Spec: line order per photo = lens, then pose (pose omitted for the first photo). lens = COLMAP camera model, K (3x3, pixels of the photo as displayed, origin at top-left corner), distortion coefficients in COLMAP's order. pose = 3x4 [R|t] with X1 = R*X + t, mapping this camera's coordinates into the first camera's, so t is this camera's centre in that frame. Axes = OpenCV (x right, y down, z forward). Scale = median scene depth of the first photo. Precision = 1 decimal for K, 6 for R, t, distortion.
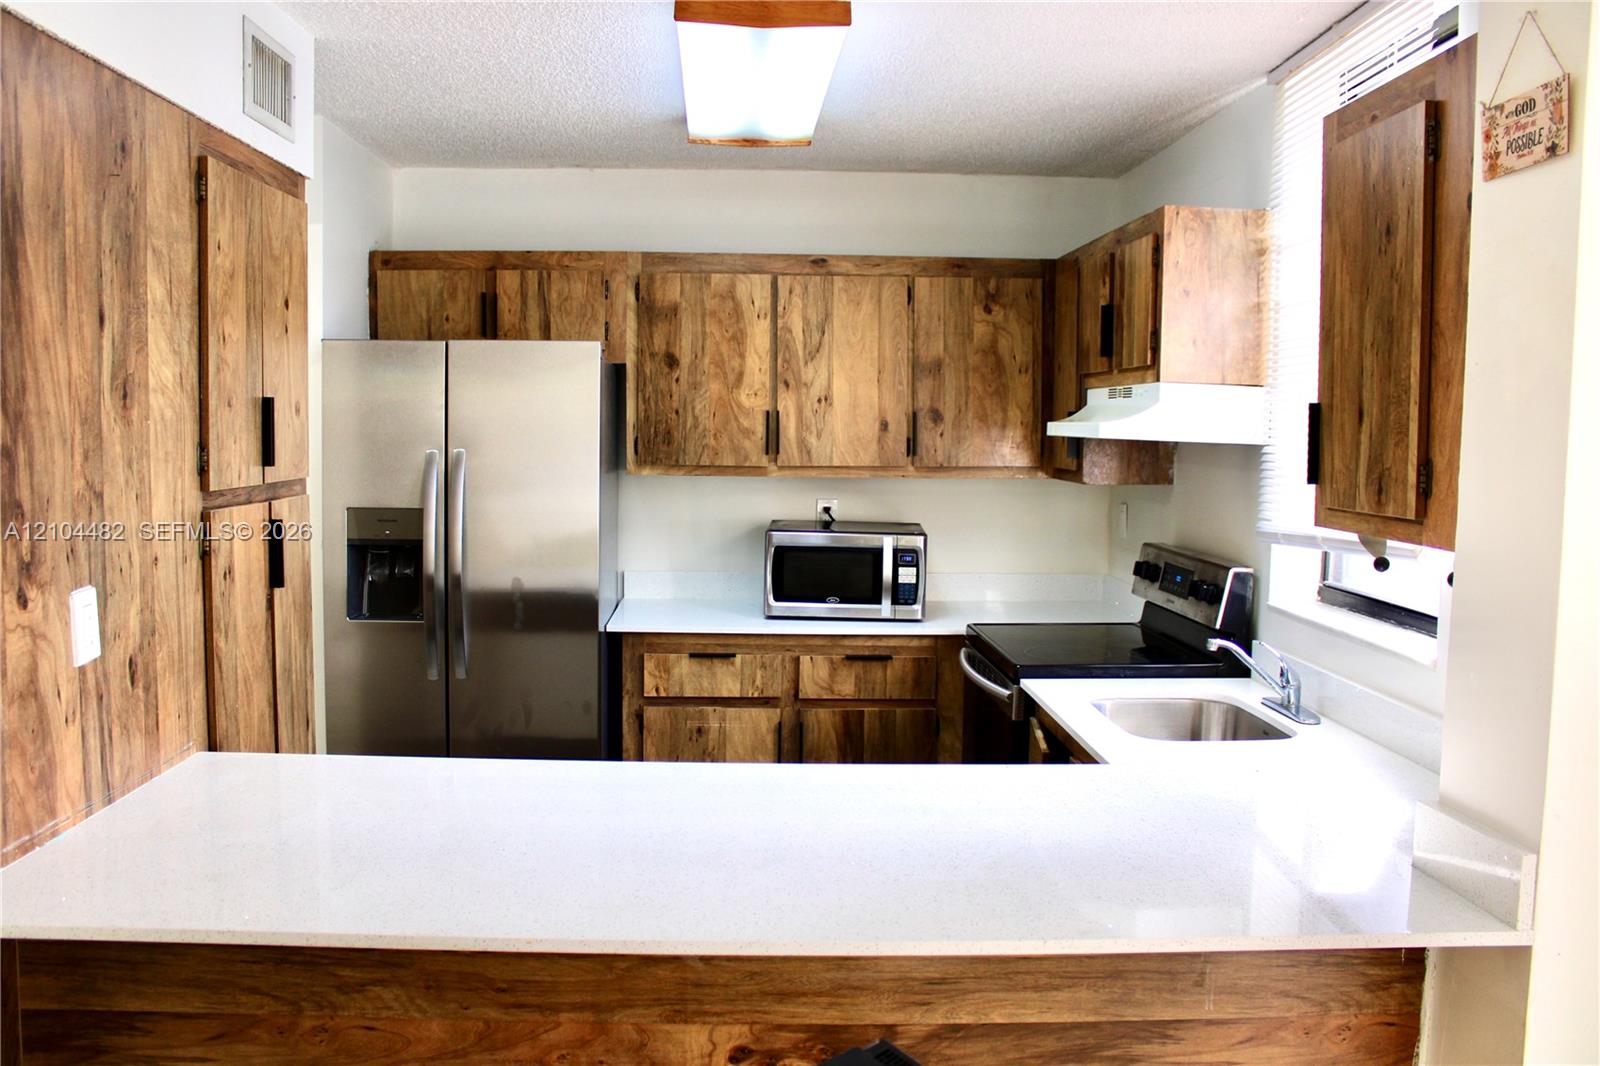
lens RADIAL K [[1345.2, 0, 800.0], [0, 1345.2, 533.0], [0, 0, 1]] dist [-0.136018, 0.139750]
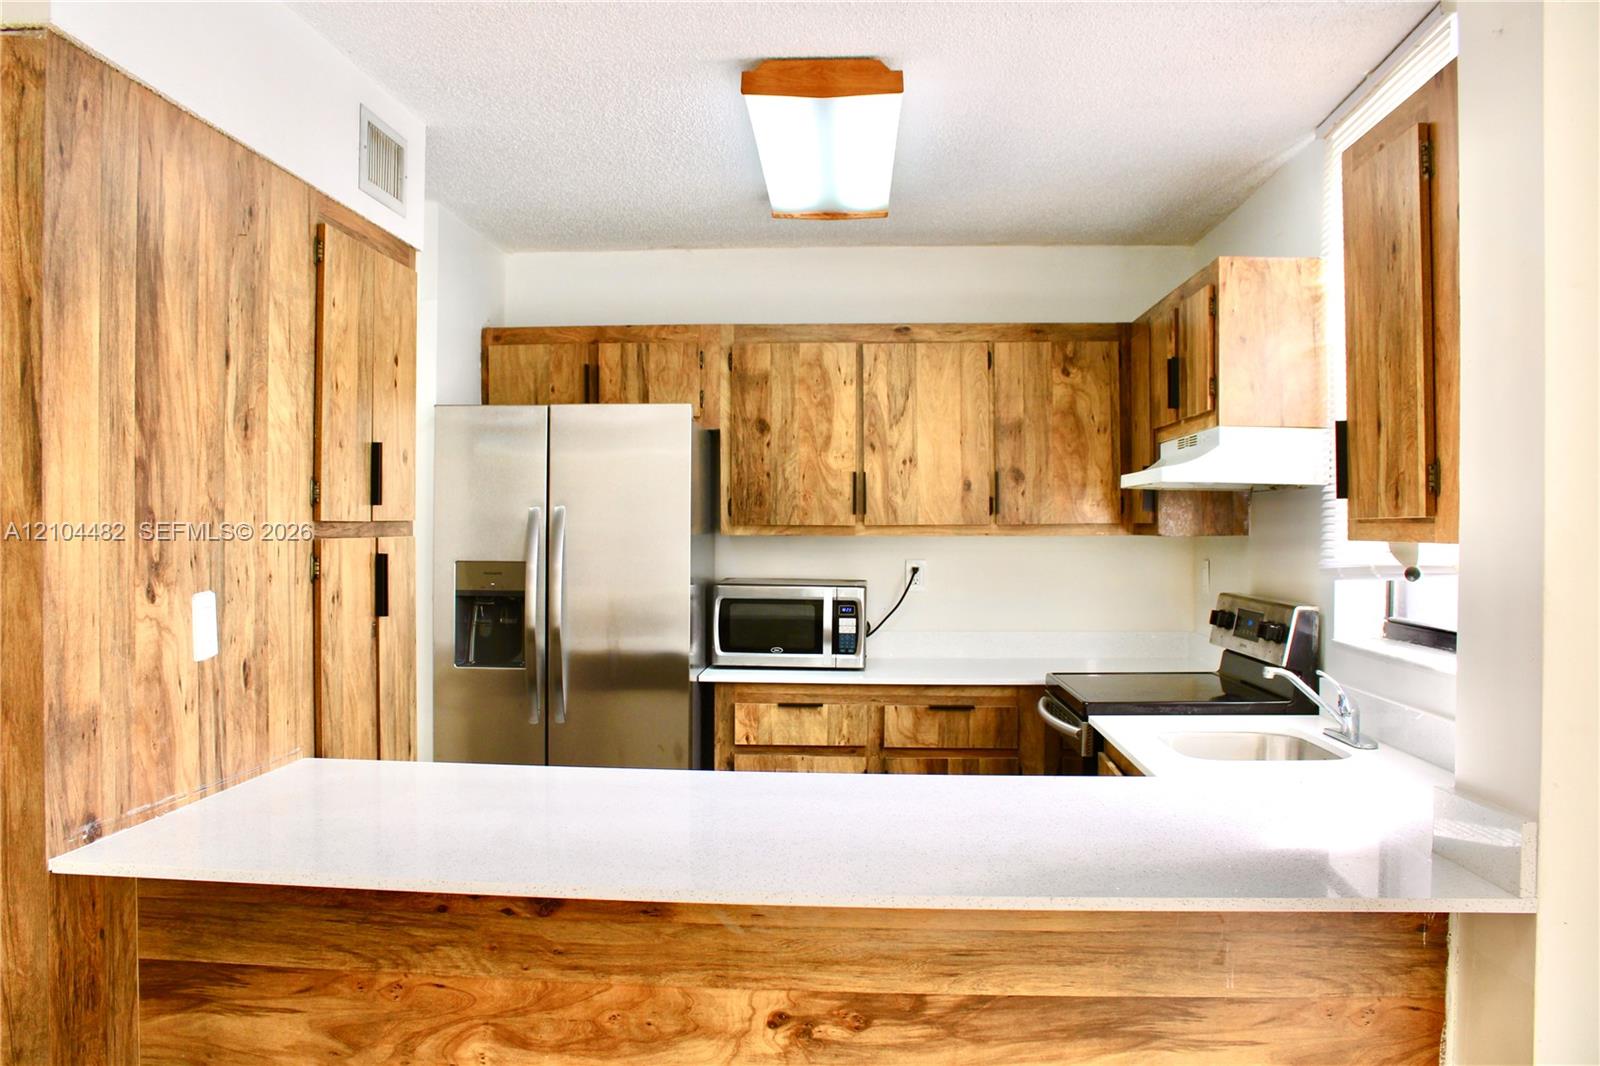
lens RADIAL K [[1345.2, 0, 800.0], [0, 1345.2, 533.0], [0, 0, 1]] dist [-0.136018, 0.139750]
pose [[0.995262, -0.010265, -0.096683, 0.067195], [0.002679, 0.996929, -0.078265, 0.073935], [0.097189, 0.077635, 0.992233, -0.073512]]
